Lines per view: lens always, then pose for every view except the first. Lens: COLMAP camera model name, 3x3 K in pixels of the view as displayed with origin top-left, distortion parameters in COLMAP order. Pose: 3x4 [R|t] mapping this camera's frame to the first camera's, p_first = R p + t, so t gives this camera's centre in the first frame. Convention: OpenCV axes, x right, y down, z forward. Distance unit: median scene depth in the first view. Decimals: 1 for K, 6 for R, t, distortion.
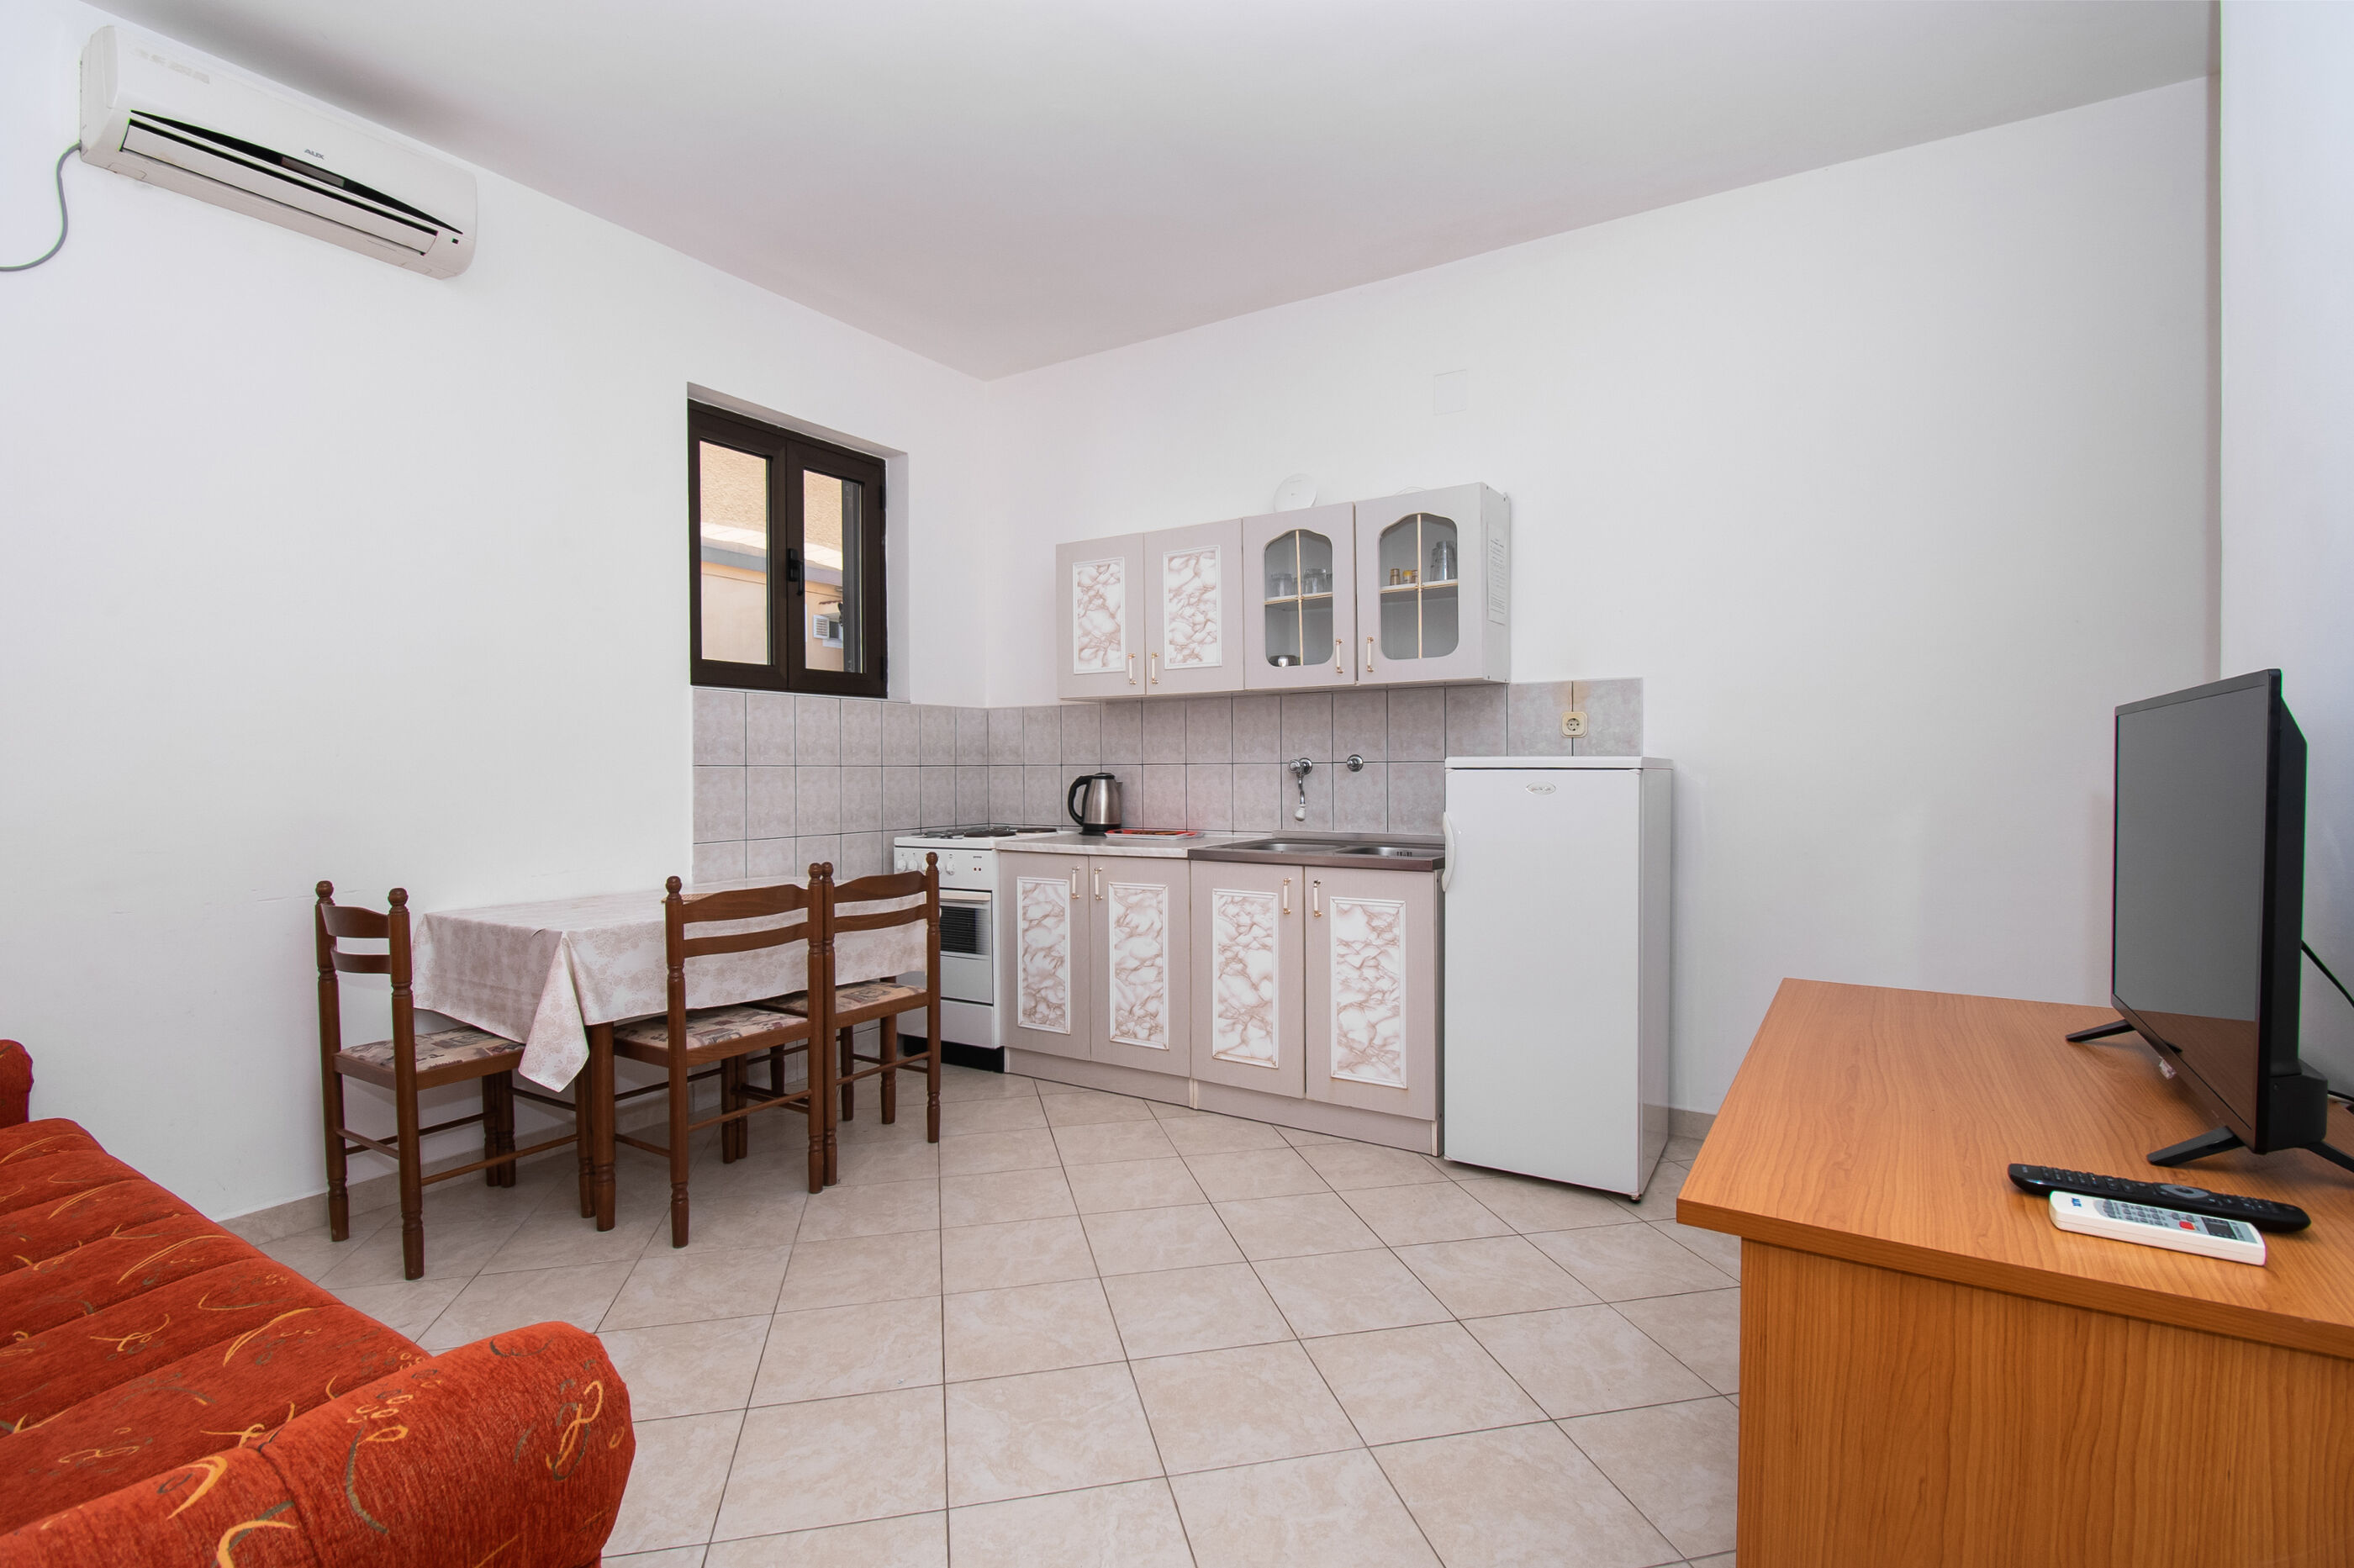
lens RADIAL K [[1055.6, 0, 1182.6], [0, 1055.6, 771.3], [0, 0, 1]] dist [0.008424, -0.017153]
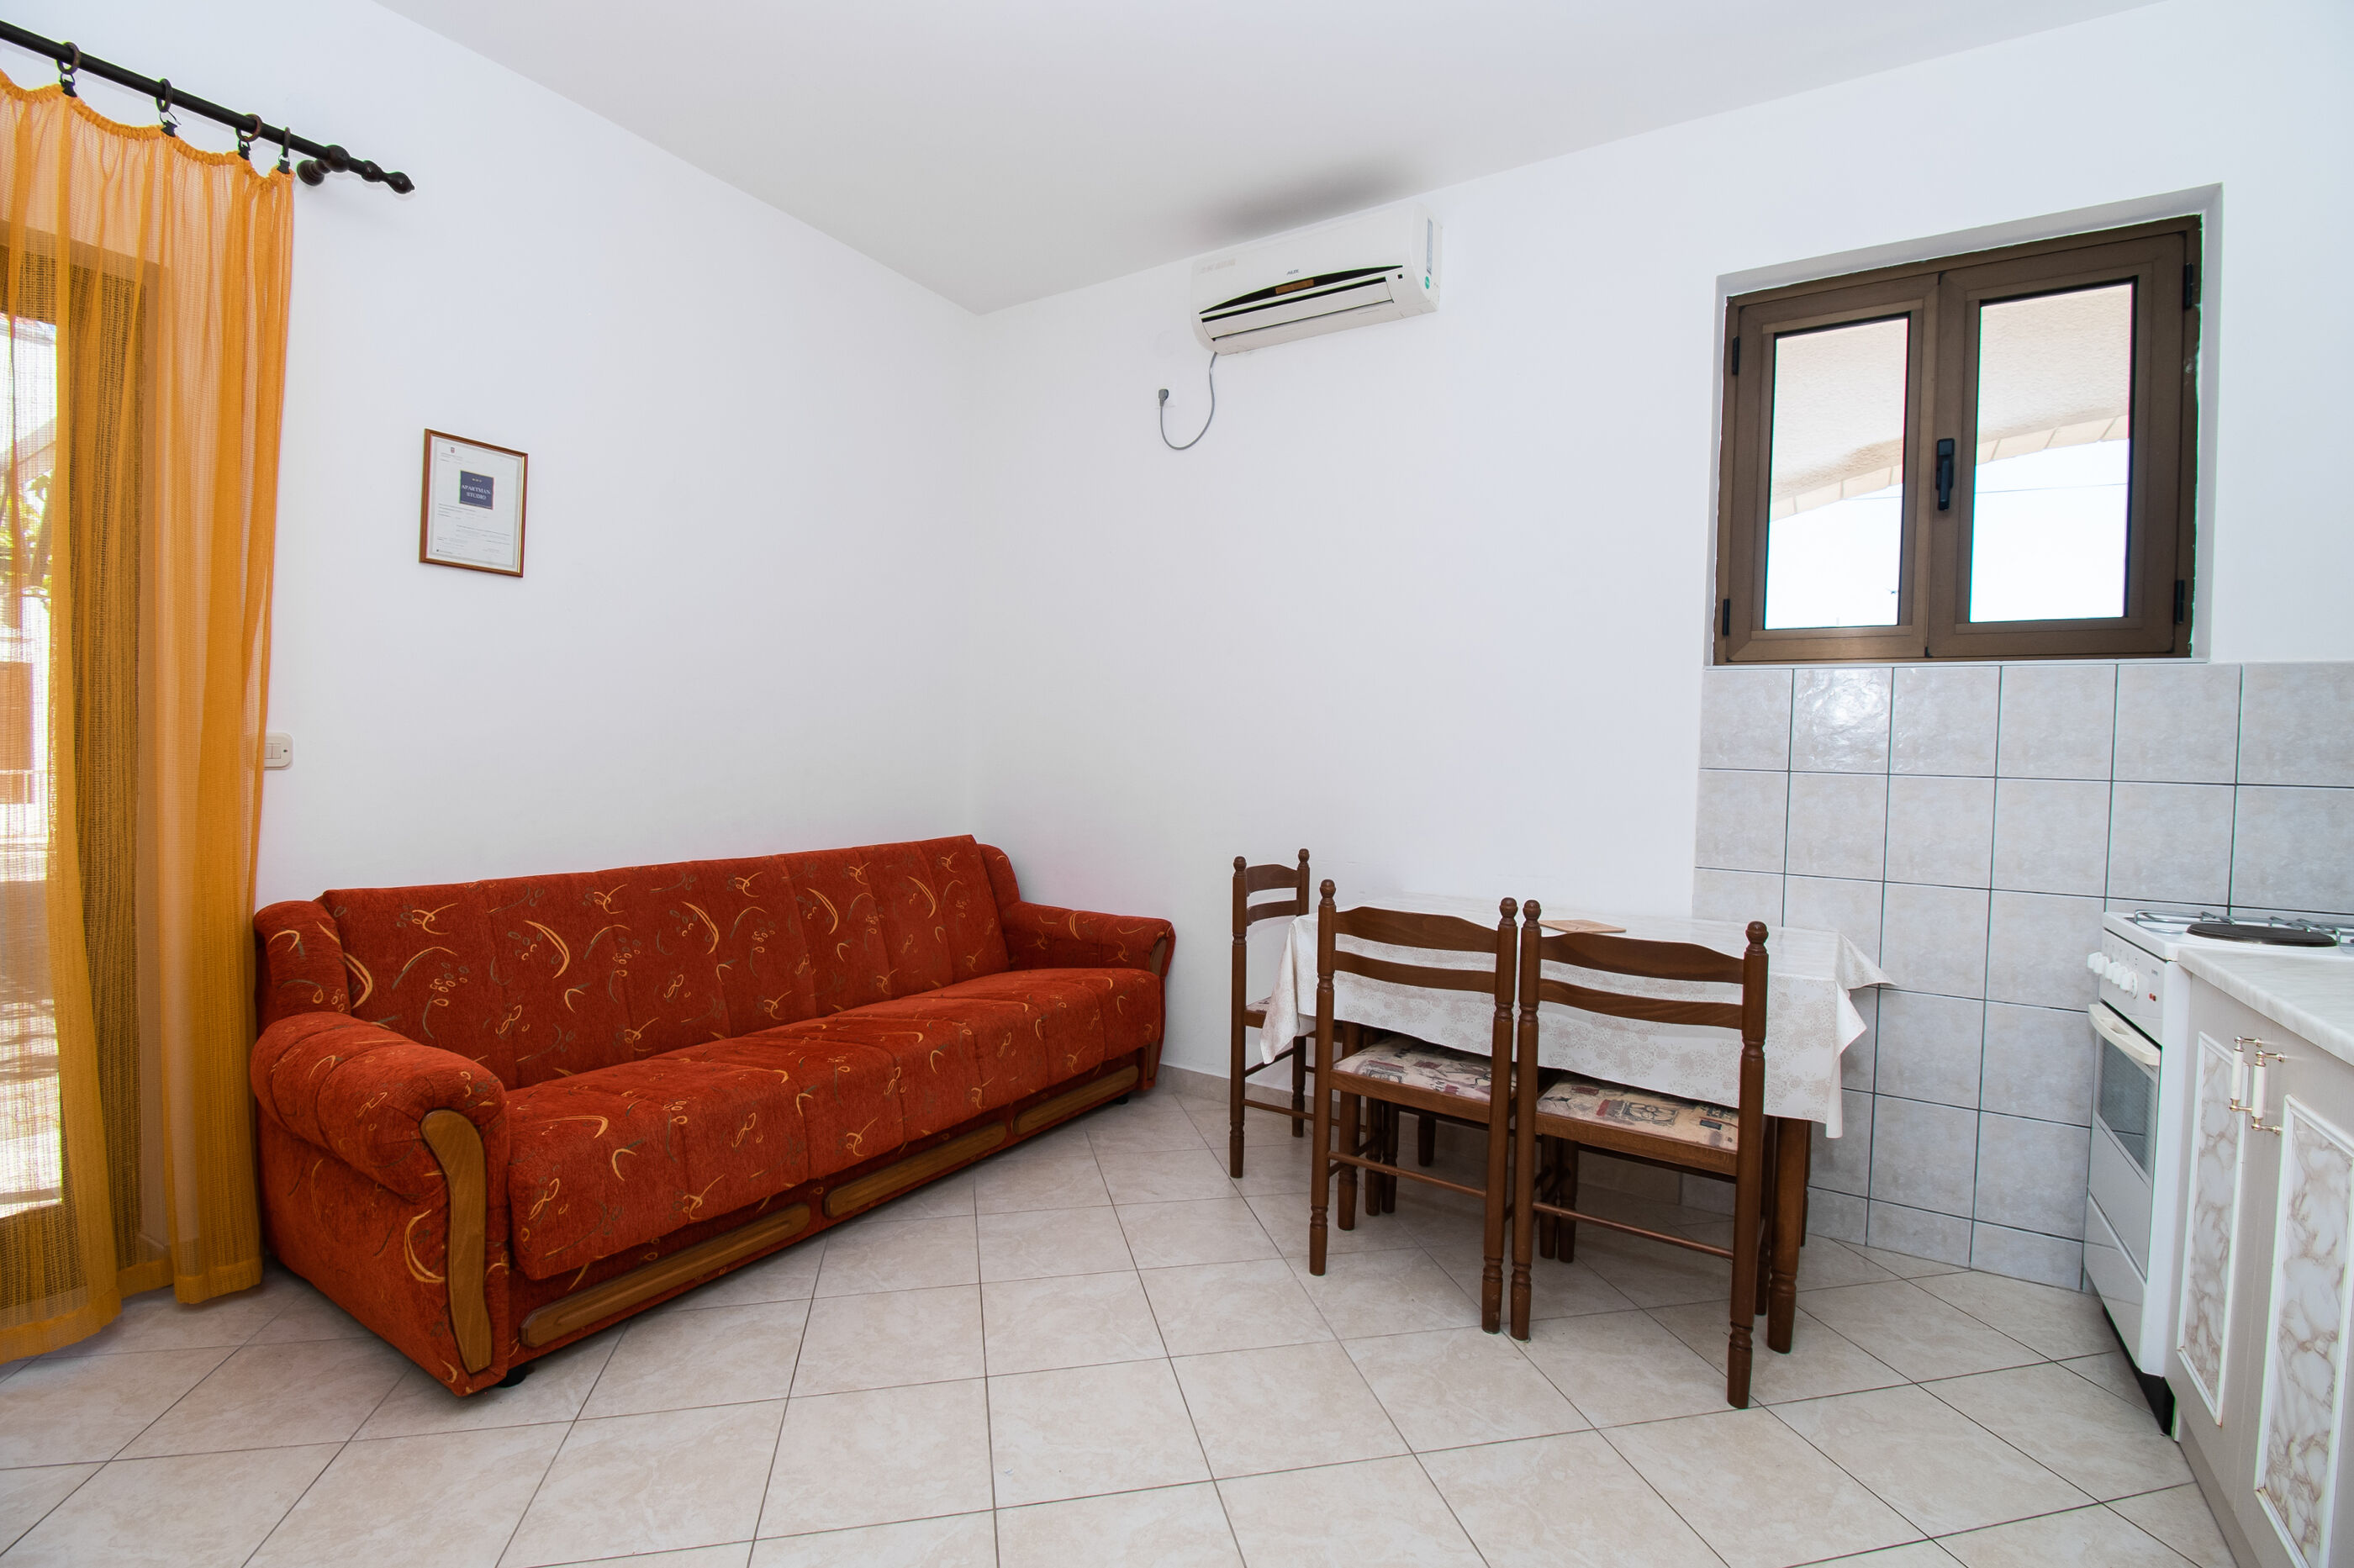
lens RADIAL K [[1039.1, 0, 1197.7], [0, 1039.1, 774.9], [0, 0, 1]] dist [0.001834, -0.015847]
pose [[-0.000020, 0.025253, -0.999681, 0.301680], [-0.031353, 0.999190, 0.025242, -0.008135], [0.999508, 0.031344, 0.000772, 0.617858]]
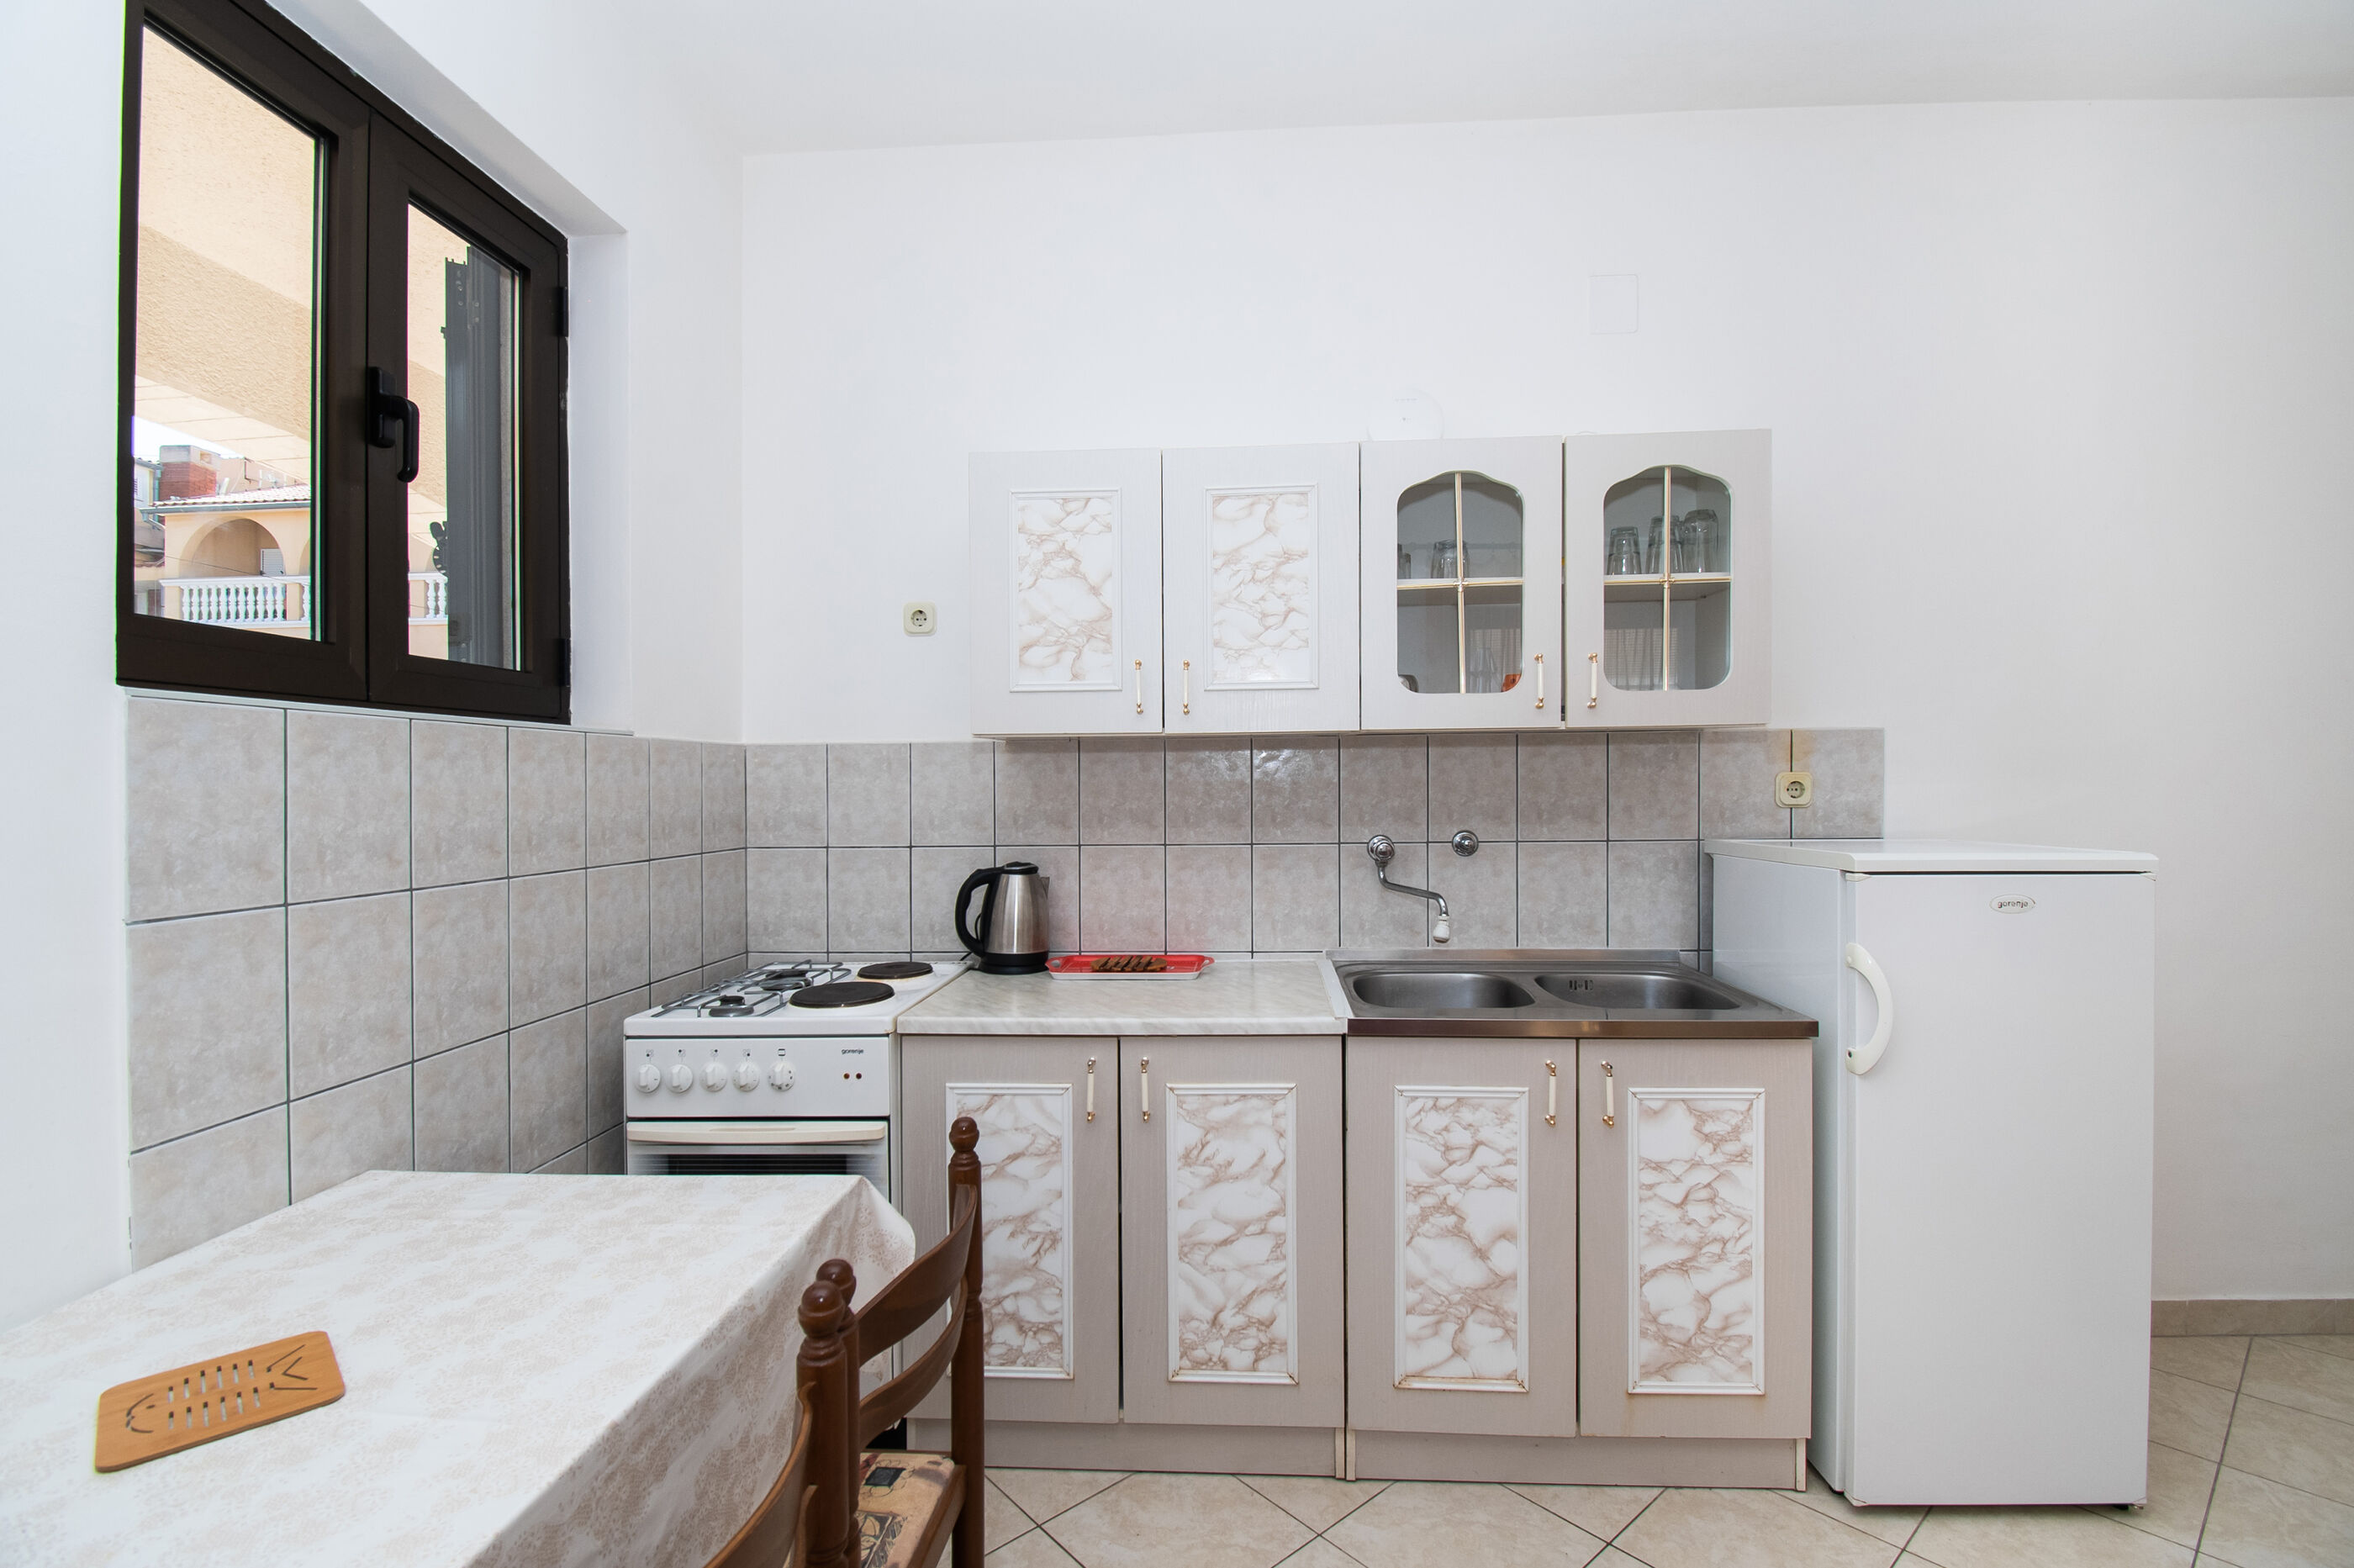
lens RADIAL K [[1052.8, 0, 1206.4], [0, 1052.8, 782.2], [0, 0, 1]] dist [0.010373, -0.015967]
pose [[0.879430, -0.002412, 0.476023, -0.314217], [0.007294, 0.999938, -0.008410, -0.044461], [-0.475973, 0.010869, 0.879393, 0.534319]]
